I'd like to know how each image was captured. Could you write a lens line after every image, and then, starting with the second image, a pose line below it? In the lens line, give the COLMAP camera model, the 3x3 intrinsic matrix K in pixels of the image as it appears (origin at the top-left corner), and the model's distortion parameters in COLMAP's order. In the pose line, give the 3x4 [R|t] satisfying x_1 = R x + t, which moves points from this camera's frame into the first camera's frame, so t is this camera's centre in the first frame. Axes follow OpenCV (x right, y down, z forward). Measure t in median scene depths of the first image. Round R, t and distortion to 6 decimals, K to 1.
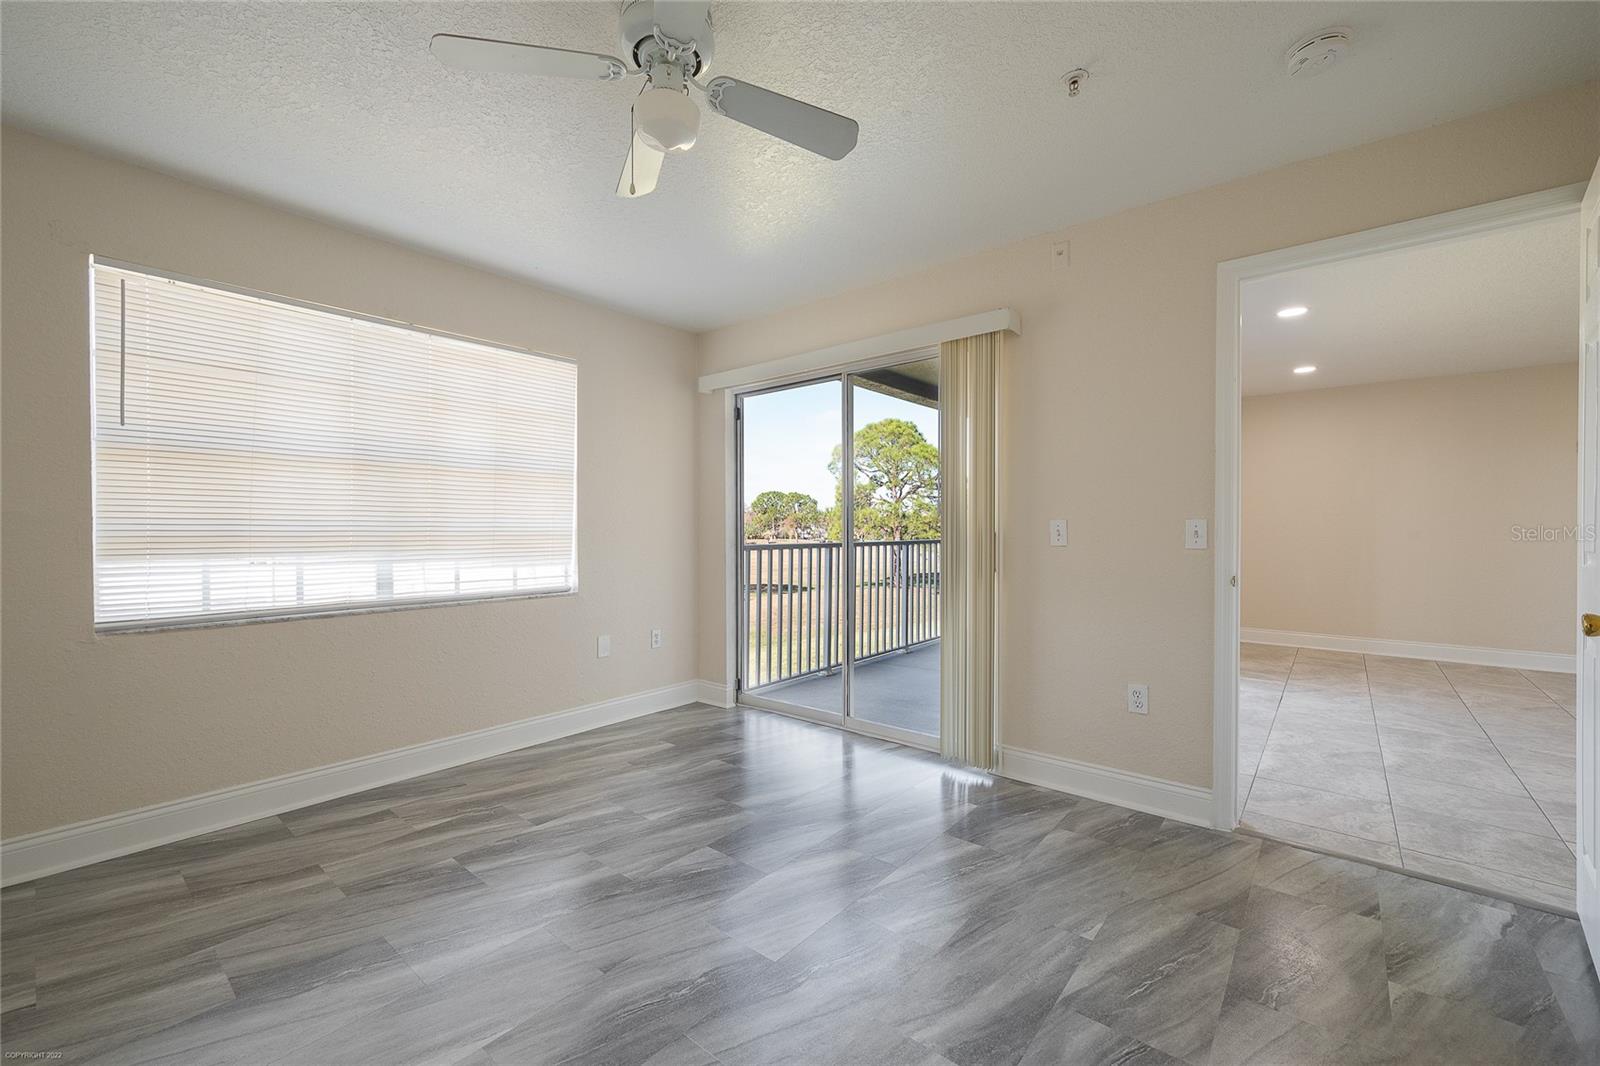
lens RADIAL K [[643.7, 0, 795.3], [0, 643.7, 535.9], [0, 0, 1]] dist [-0.000220, 0.000149]
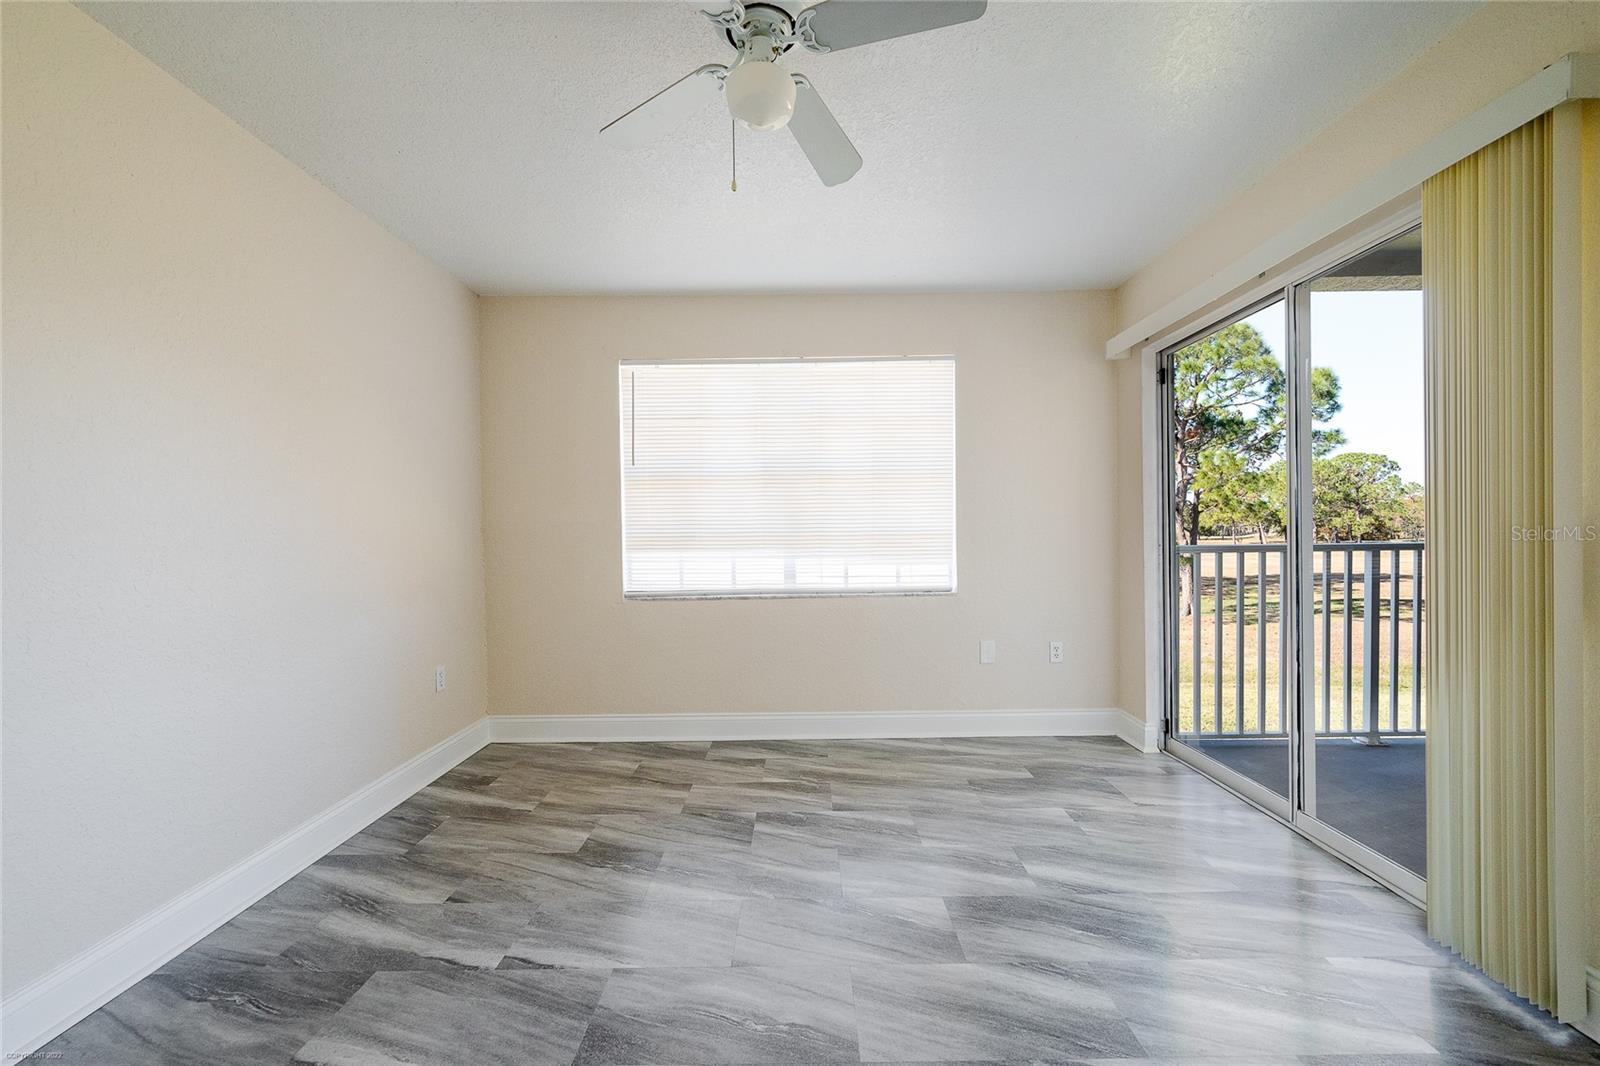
lens RADIAL K [[636.8, 0, 804.2], [0, 636.8, 536.5], [0, 0, 1]] dist [-0.000232, -0.000085]
pose [[0.646108, -0.000848, -0.763245, 0.328470], [0.004568, 0.999986, 0.002756, -0.002427], [0.763232, -0.005267, 0.646103, 0.263194]]
